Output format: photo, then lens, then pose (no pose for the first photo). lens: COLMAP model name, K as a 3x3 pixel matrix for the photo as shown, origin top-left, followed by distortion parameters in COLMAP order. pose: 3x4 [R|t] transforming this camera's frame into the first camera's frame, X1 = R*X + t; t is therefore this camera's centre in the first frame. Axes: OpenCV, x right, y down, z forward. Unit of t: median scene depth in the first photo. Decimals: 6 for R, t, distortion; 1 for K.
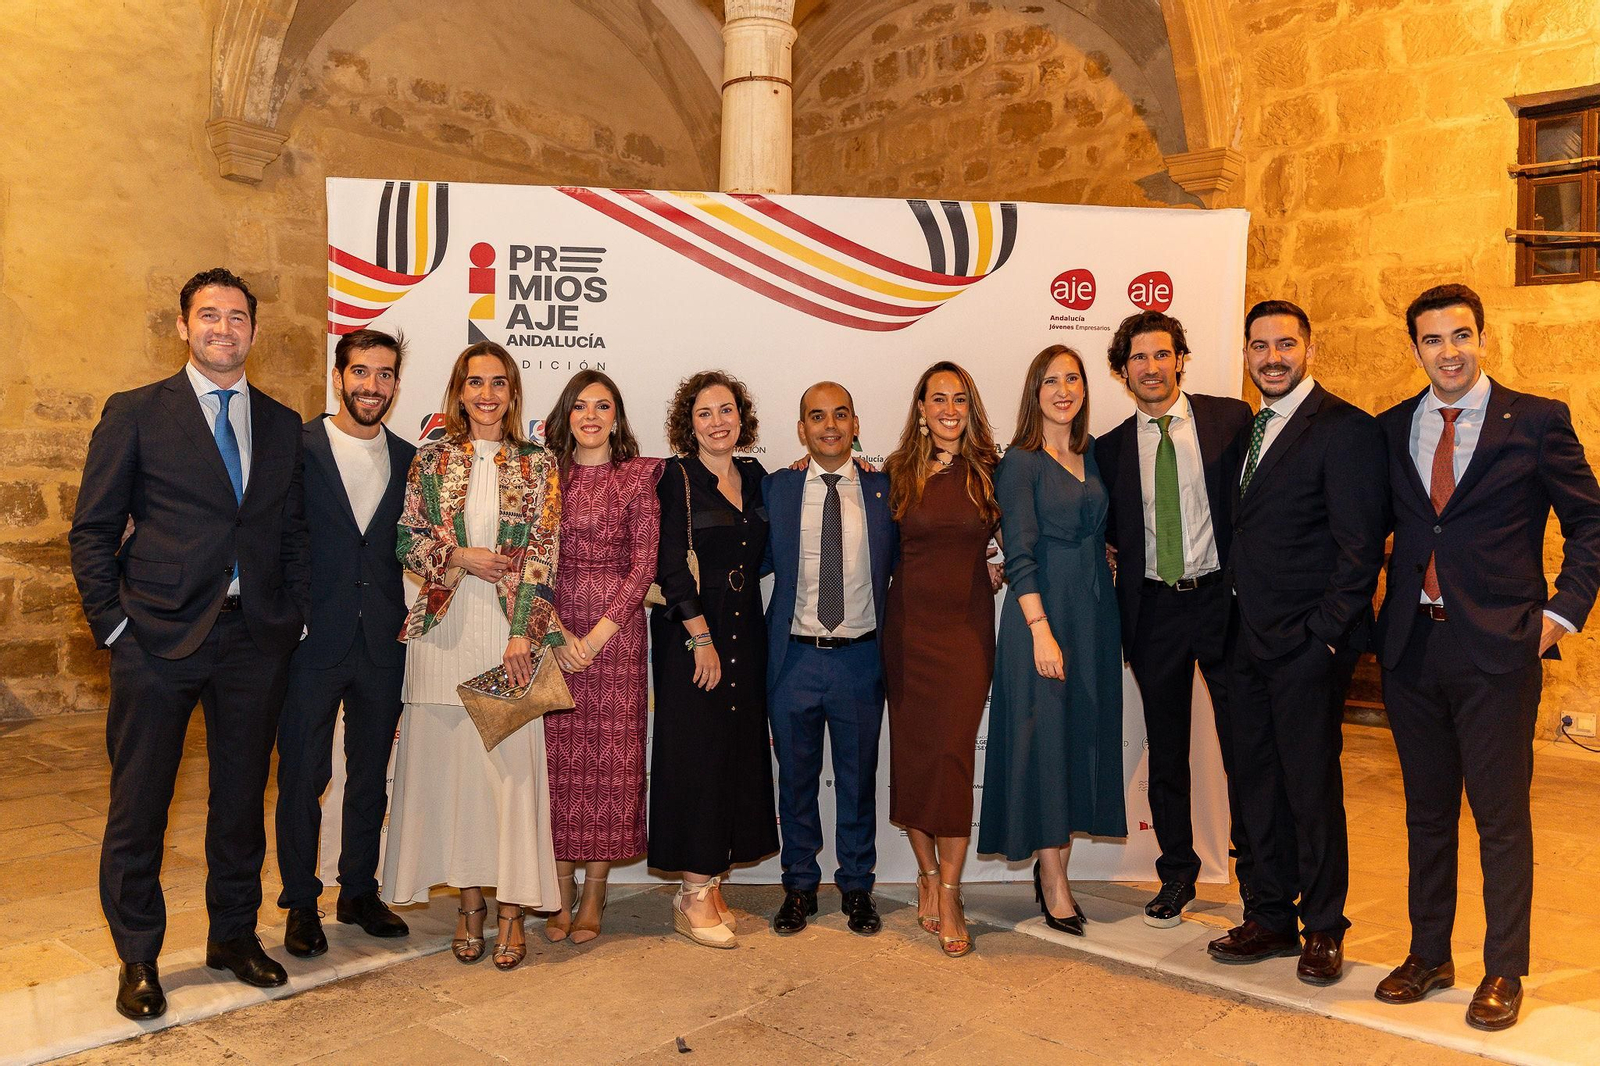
lens RADIAL K [[1592.2, 0, 800.0], [0, 1592.2, 502.2], [0, 0, 1]] dist [-0.021249, -0.004017]
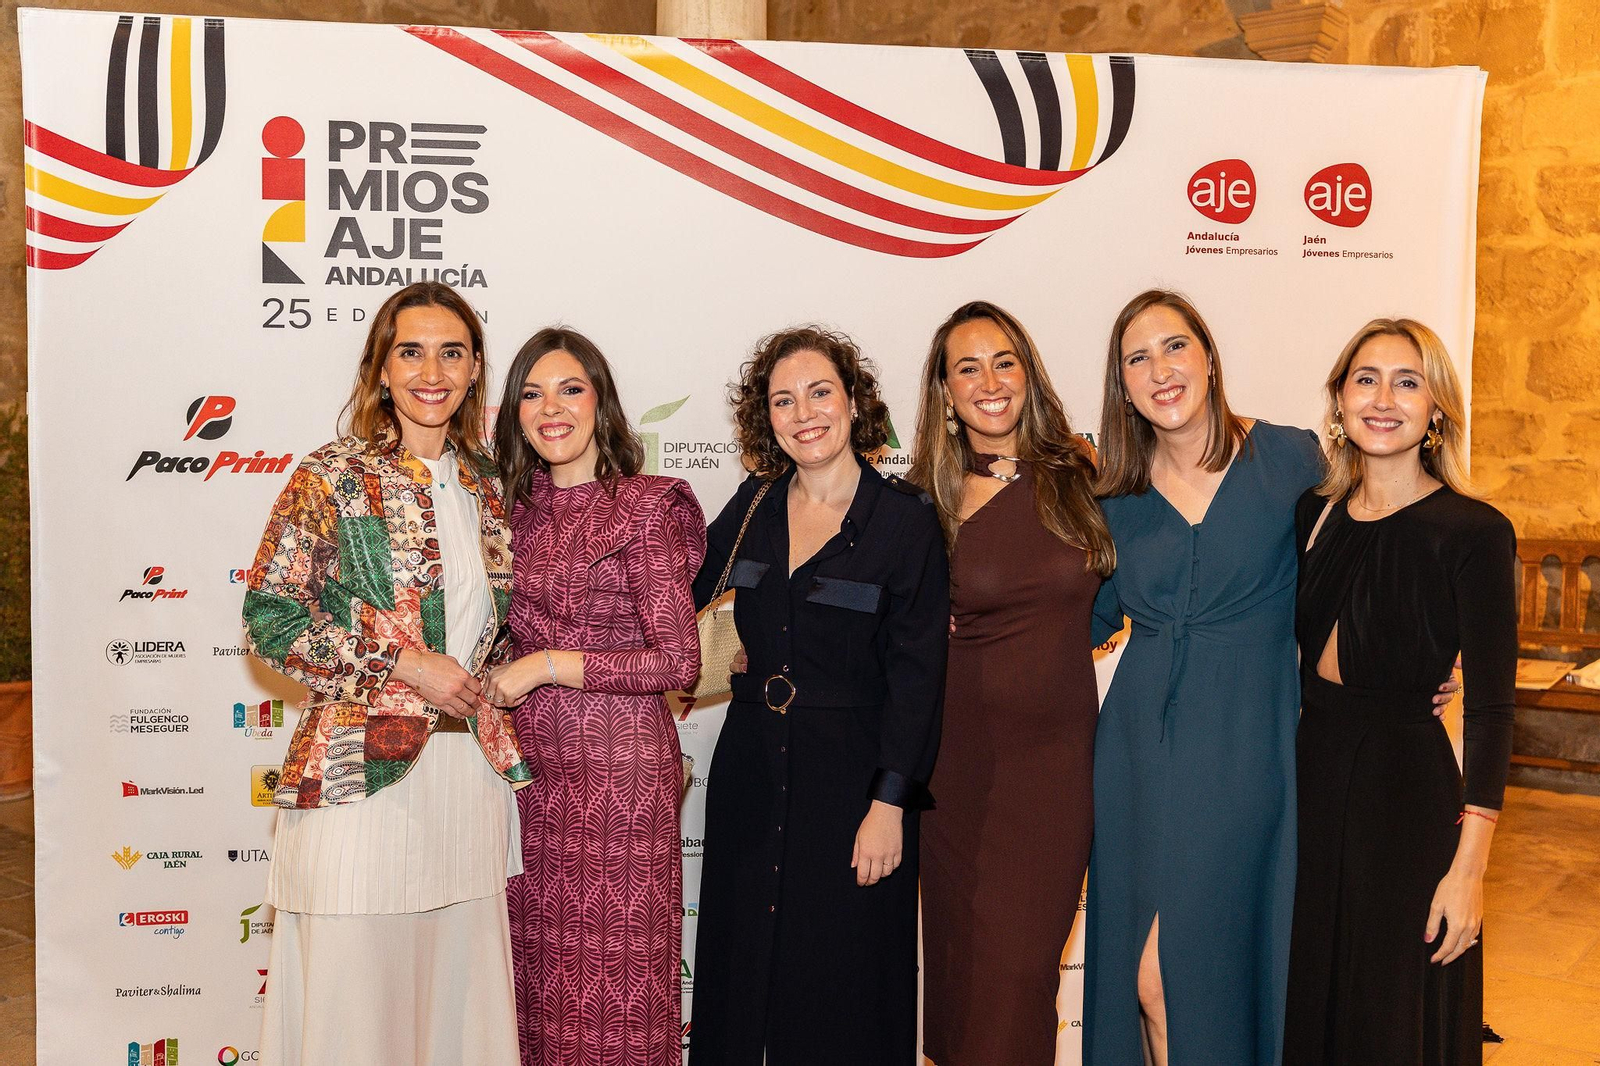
lens RADIAL K [[1729.8, 0, 795.2], [0, 1729.8, 488.4], [0, 0, 1]] dist [-0.019197, 0.000000]
pose [[0.997553, -0.014253, 0.068449, -0.049571], [0.012338, 0.999523, 0.028319, -0.035913], [-0.068820, -0.027406, 0.997253, 0.315116]]
